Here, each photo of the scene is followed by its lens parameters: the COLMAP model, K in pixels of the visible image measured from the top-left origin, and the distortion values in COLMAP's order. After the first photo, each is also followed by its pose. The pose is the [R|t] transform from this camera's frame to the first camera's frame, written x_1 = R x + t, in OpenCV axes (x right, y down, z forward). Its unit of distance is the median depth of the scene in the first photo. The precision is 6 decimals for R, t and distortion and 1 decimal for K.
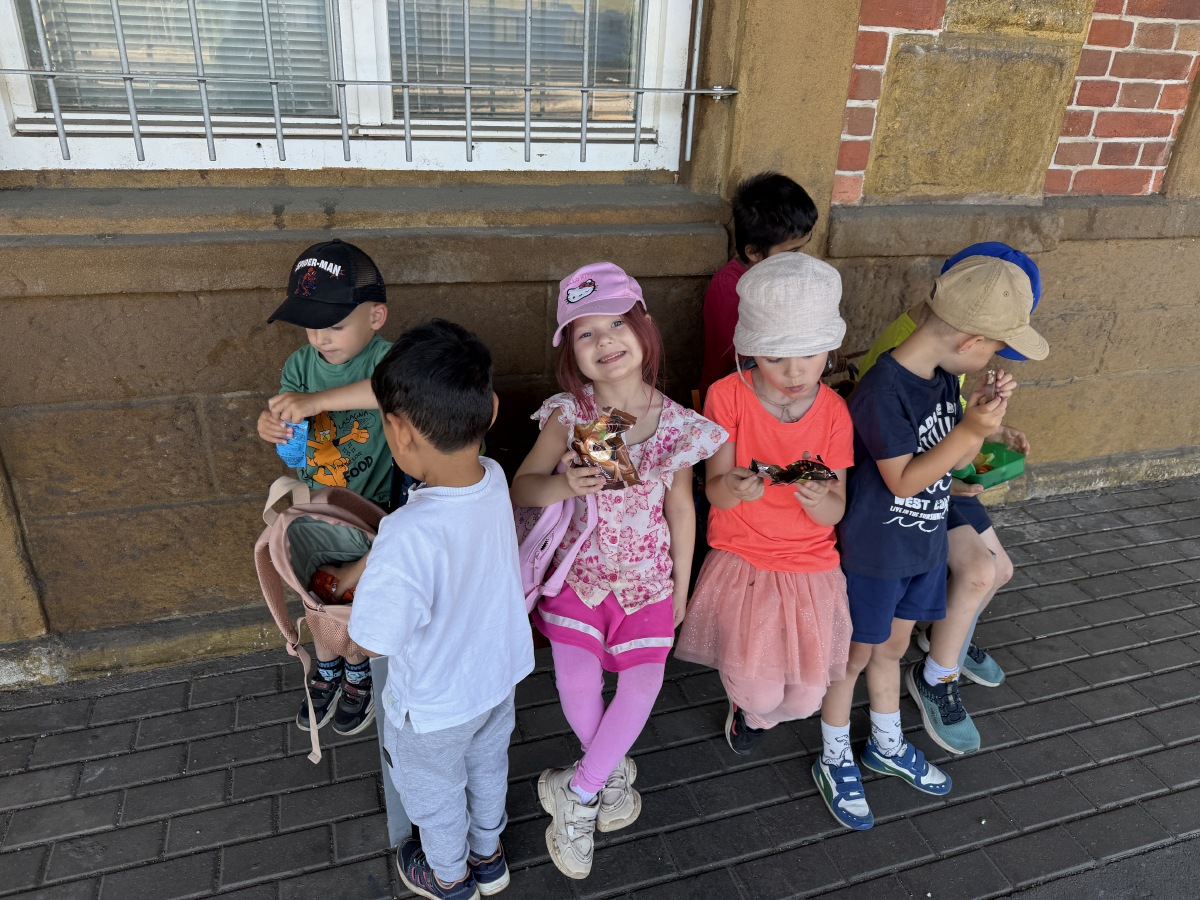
lens RADIAL K [[848.2, 0, 600.0], [0, 848.2, 450.0], [0, 0, 1]] dist [0.001724, 0.000231]
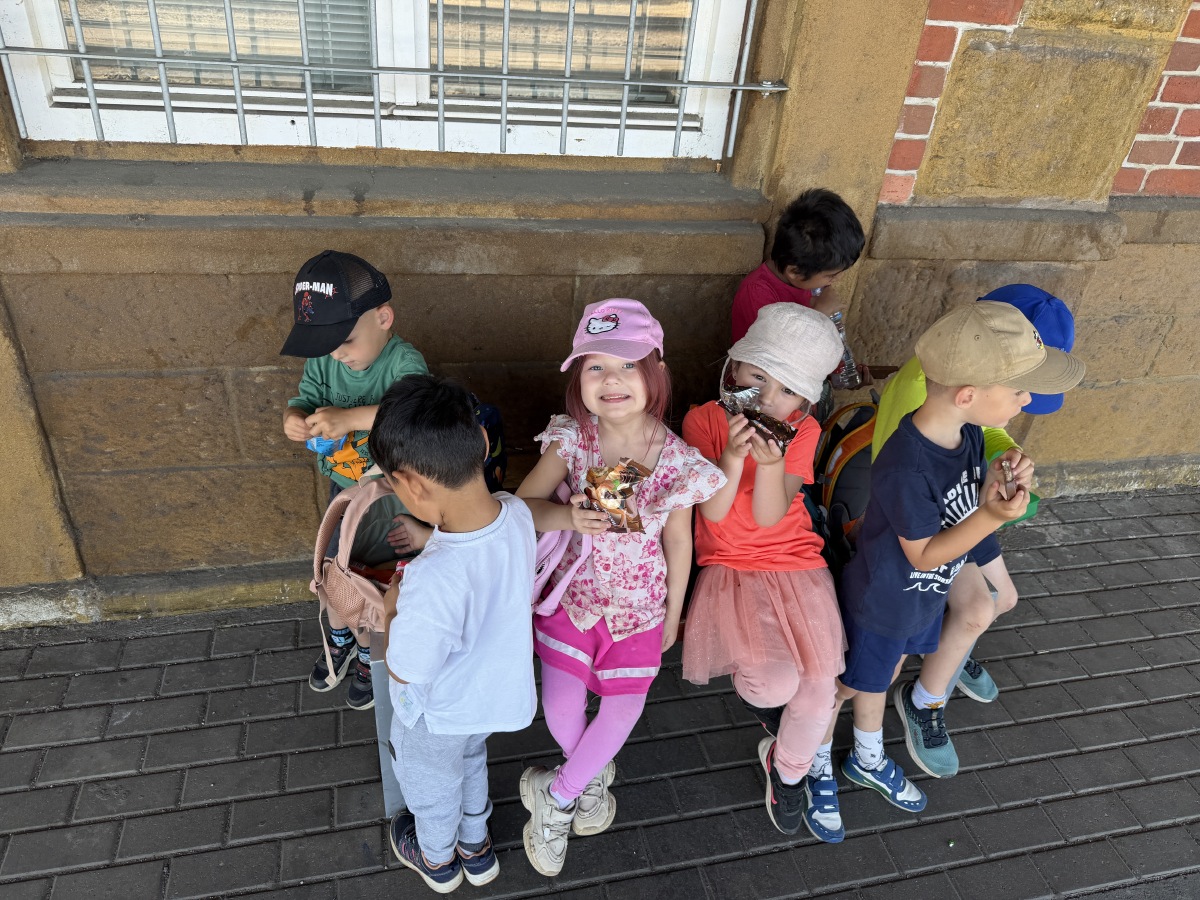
lens RADIAL K [[849.4, 0, 598.5], [0, 849.4, 449.0], [0, 0, 1]] dist [0.000903, 0.001651]
pose [[0.995622, 0.081396, -0.045949, 0.027825], [-0.075922, 0.990985, 0.110386, -0.112601], [0.054520, -0.106414, 0.992826, -0.003812]]
